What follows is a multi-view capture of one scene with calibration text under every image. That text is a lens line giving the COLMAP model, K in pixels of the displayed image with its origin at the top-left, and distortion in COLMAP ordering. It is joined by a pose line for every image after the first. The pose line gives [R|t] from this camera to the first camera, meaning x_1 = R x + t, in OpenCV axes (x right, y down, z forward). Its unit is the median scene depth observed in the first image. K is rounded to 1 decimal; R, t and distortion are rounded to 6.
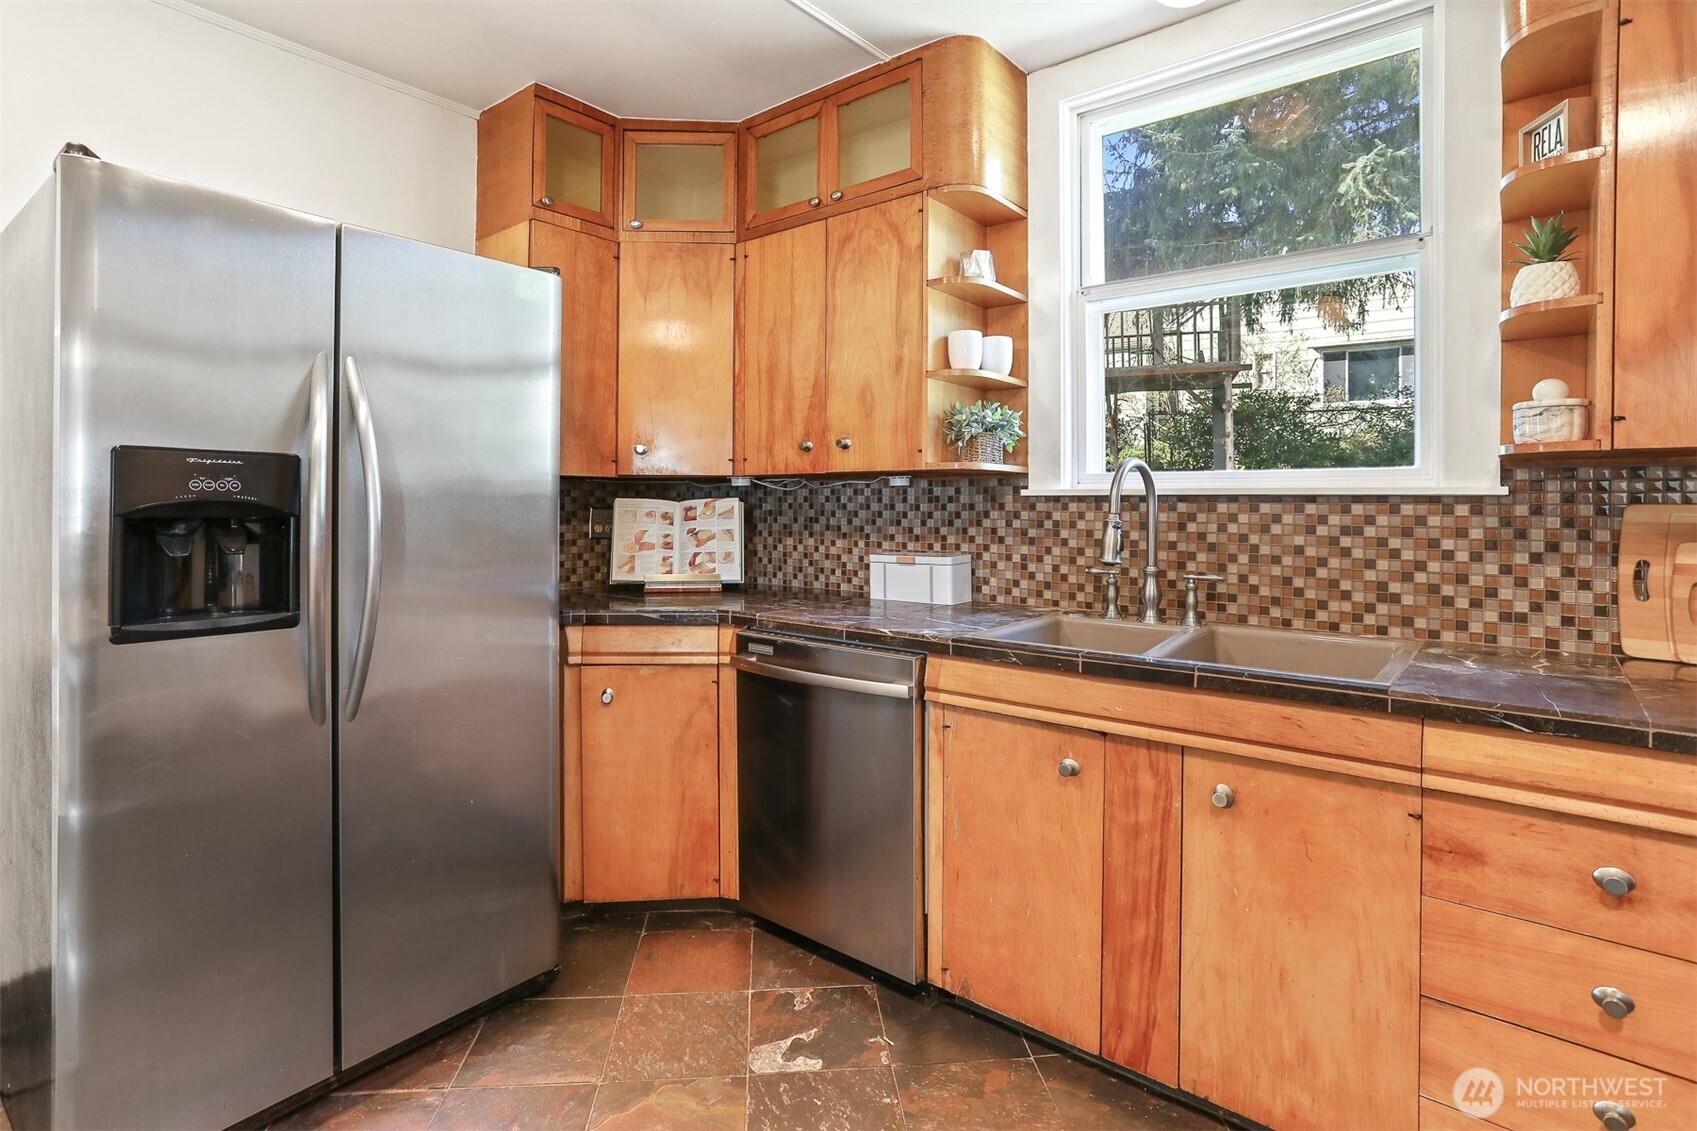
lens RADIAL K [[851.6, 0, 854.7], [0, 851.6, 504.9], [0, 0, 1]] dist [-0.047645, 0.032547]
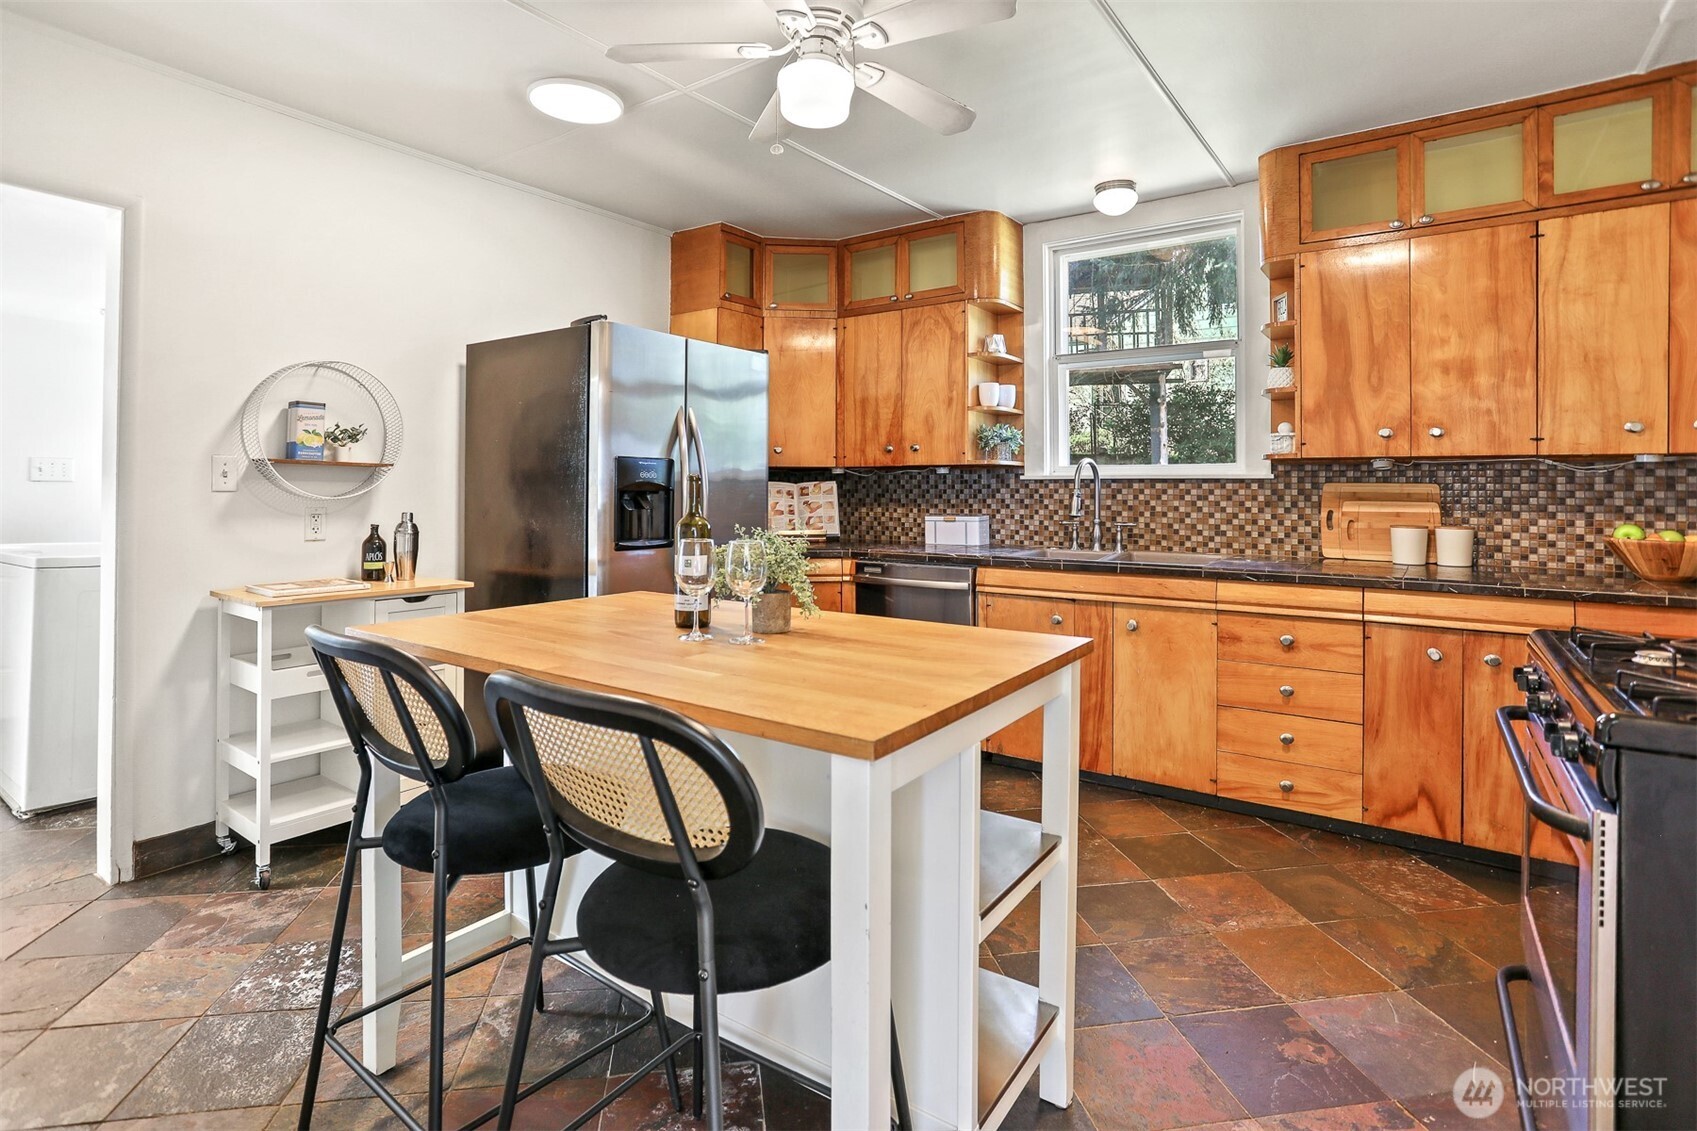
lens RADIAL K [[859.2, 0, 869.8], [0, 859.2, 482.0], [0, 0, 1]] dist [-0.027252, 0.006567]
pose [[0.996959, -0.002560, 0.077882, -0.241955], [0.003136, 0.999969, -0.007270, 0.006018], [-0.077861, 0.007492, 0.996936, -0.691911]]
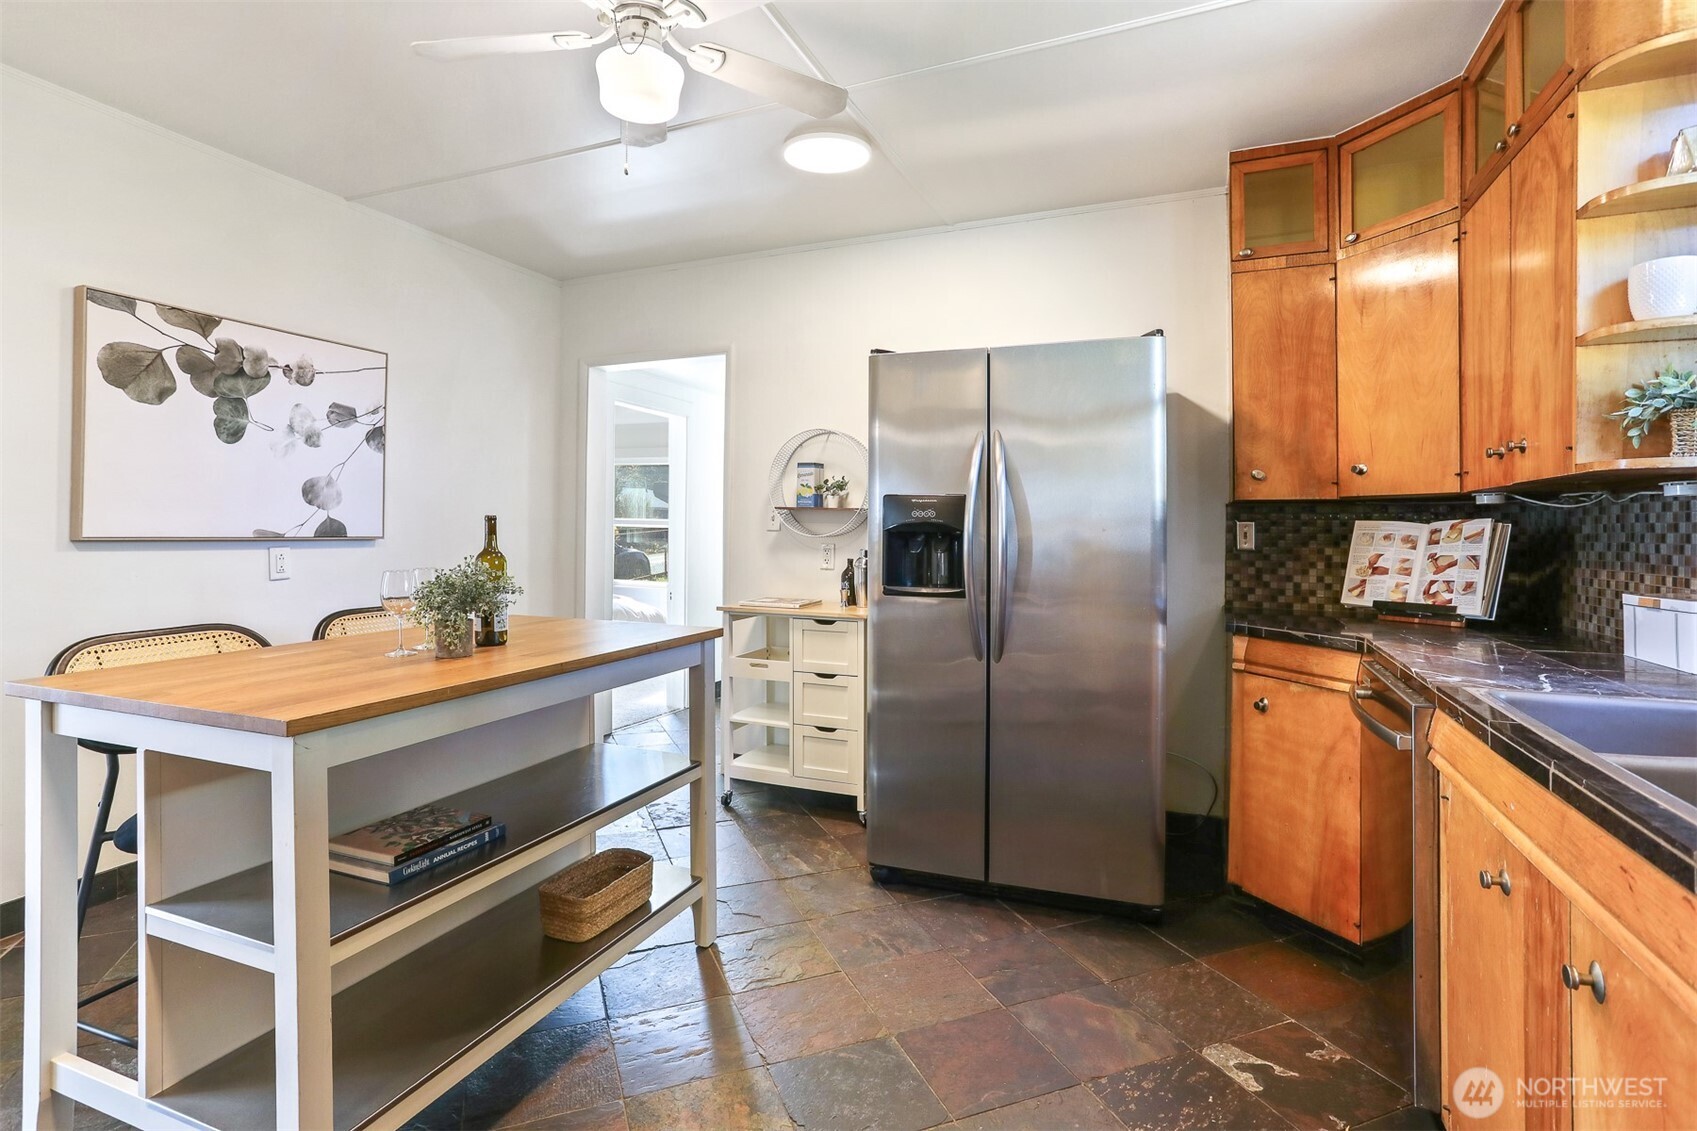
lens RADIAL K [[839.1, 0, 841.1], [0, 839.1, 536.0], [0, 0, 1]] dist [0.000179, 0.000111]
pose [[0.285516, 0.003524, -0.958367, 0.579134], [-0.005356, 0.999983, 0.002082, 0.013470], [0.958359, 0.004539, 0.285530, 0.188456]]
